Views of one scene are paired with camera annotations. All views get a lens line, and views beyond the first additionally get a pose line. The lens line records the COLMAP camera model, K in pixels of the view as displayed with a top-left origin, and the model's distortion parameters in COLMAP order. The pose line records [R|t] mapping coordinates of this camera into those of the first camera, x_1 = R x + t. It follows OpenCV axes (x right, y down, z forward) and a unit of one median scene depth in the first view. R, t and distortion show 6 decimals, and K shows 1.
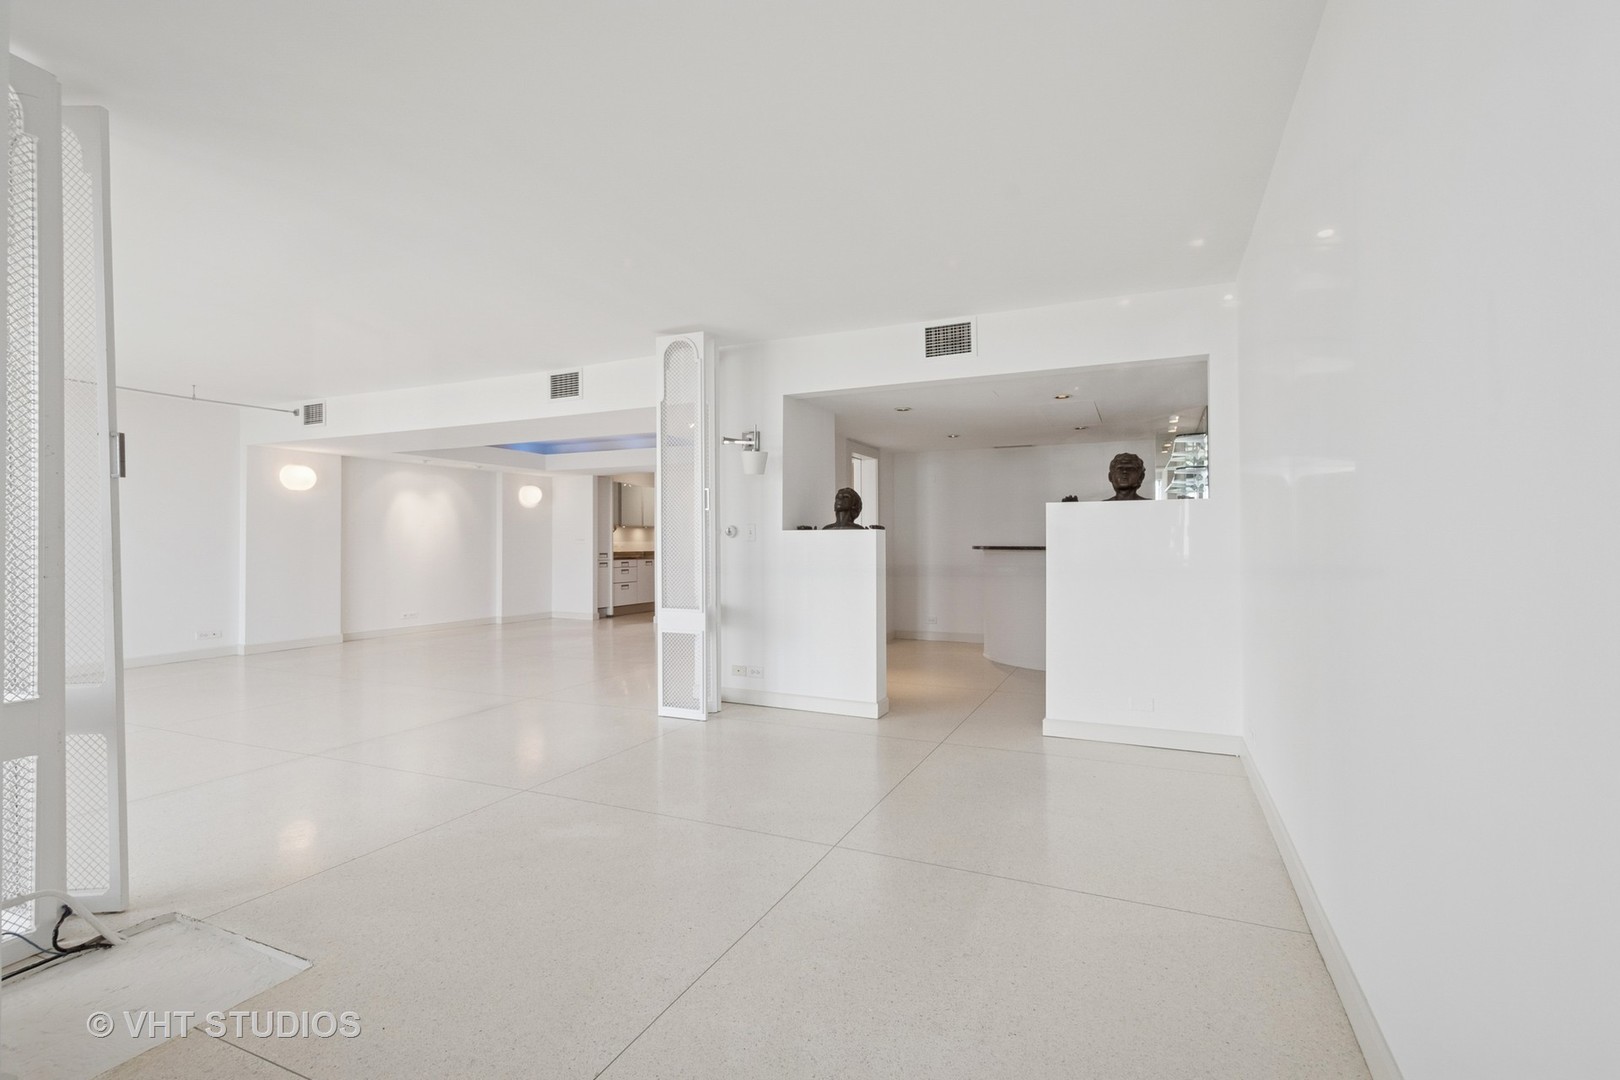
lens RADIAL K [[726.7, 0, 823.5], [0, 726.7, 541.2], [0, 0, 1]] dist [-0.000099, -0.000321]
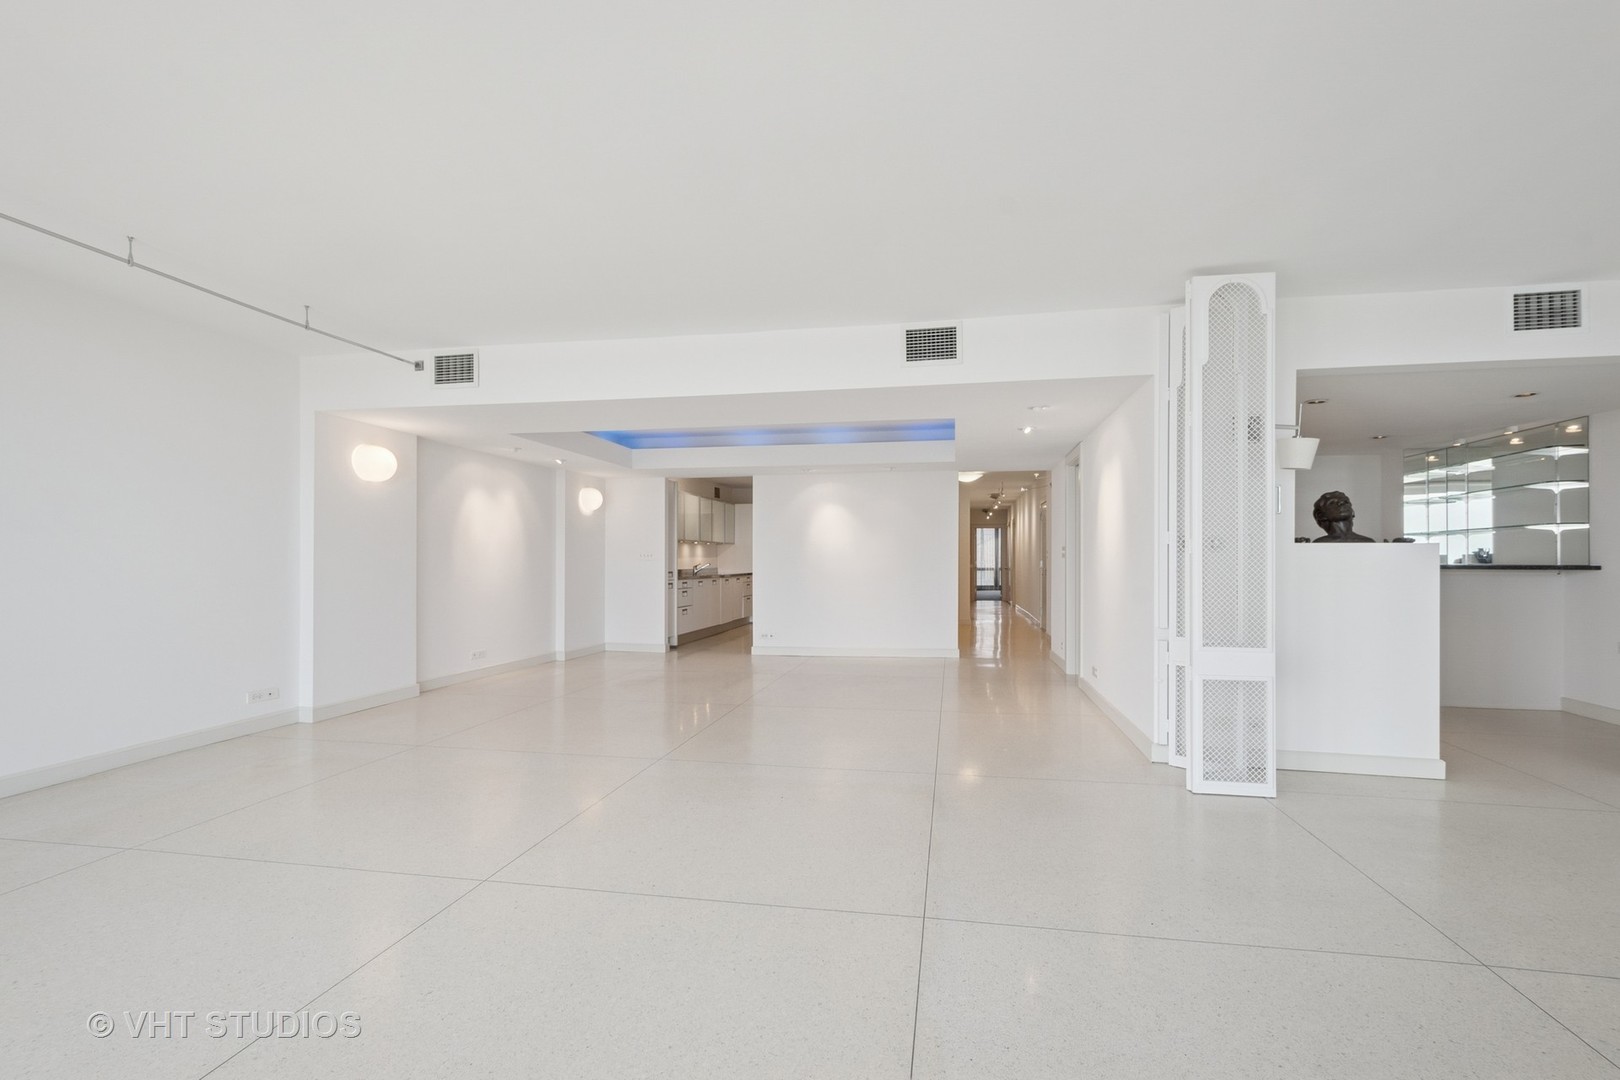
lens RADIAL K [[718.3, 0, 818.7], [0, 718.3, 561.6], [0, 0, 1]] dist [0.000325, 0.000040]
pose [[0.973625, 0.004157, 0.228115, -0.438043], [-0.004809, 0.999986, 0.002302, 0.003367], [-0.228102, -0.003338, 0.973631, 0.218477]]
